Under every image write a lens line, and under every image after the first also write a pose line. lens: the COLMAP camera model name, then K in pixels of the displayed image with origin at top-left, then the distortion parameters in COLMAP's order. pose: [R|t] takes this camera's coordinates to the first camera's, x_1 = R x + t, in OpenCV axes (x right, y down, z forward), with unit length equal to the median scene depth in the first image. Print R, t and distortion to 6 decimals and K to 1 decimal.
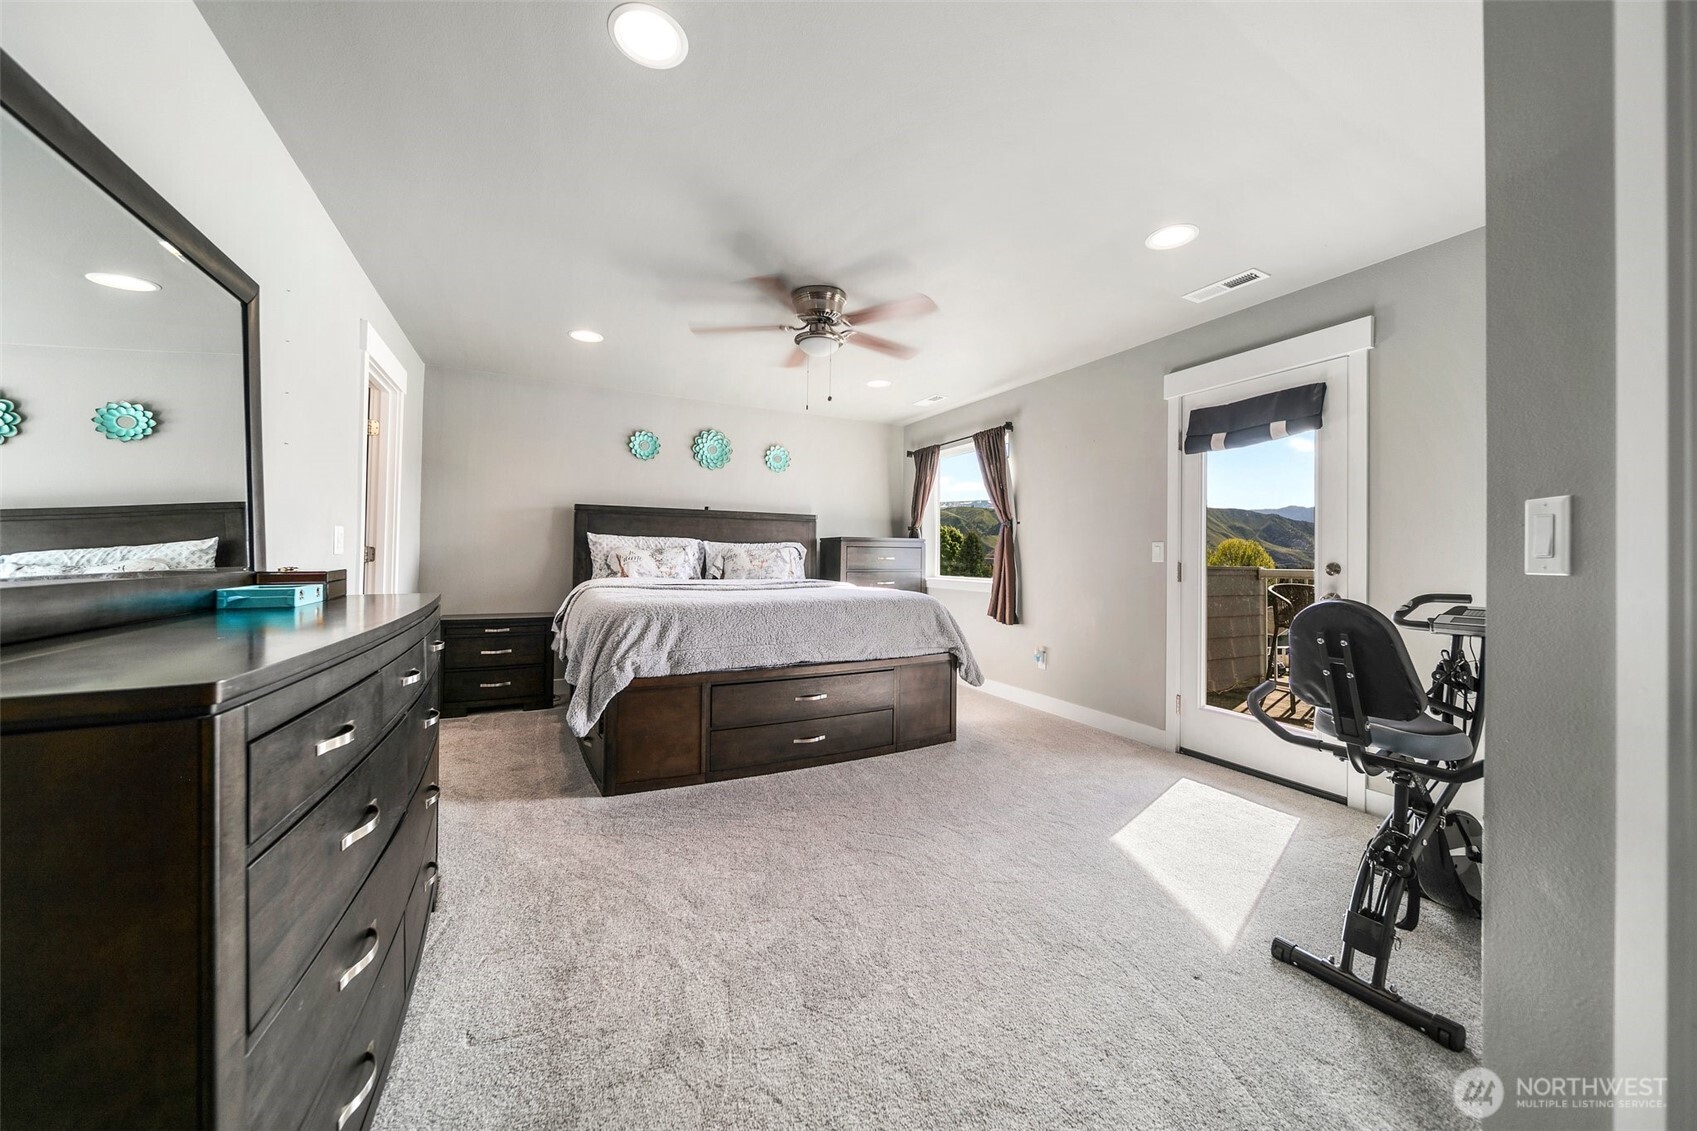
lens RADIAL K [[601.2, 0, 849.4], [0, 601.2, 554.8], [0, 0, 1]] dist [-0.001345, -0.000024]
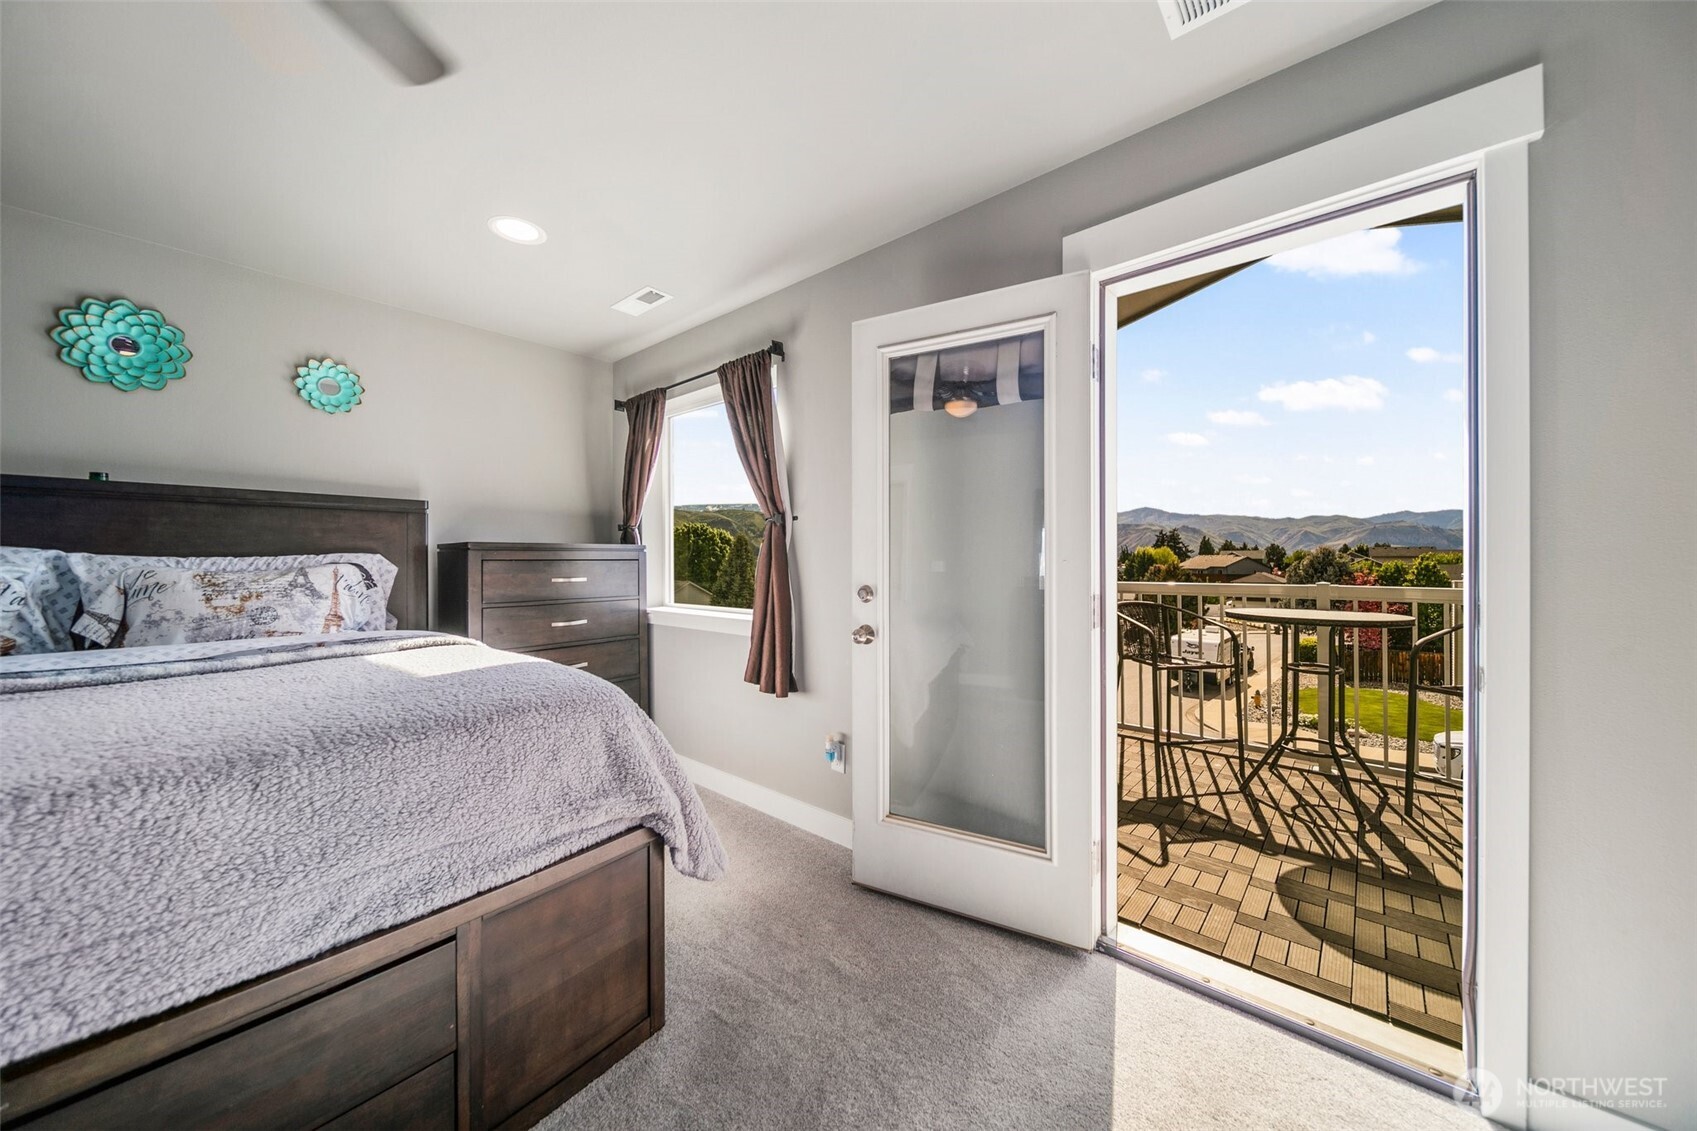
lens RADIAL K [[601.2, 0, 849.4], [0, 601.2, 554.8], [0, 0, 1]] dist [-0.001345, -0.000024]
pose [[0.929621, -0.009494, 0.368394, 0.111559], [0.011023, 0.999937, -0.002048, -0.015388], [-0.368351, 0.005965, 0.929668, 0.425820]]
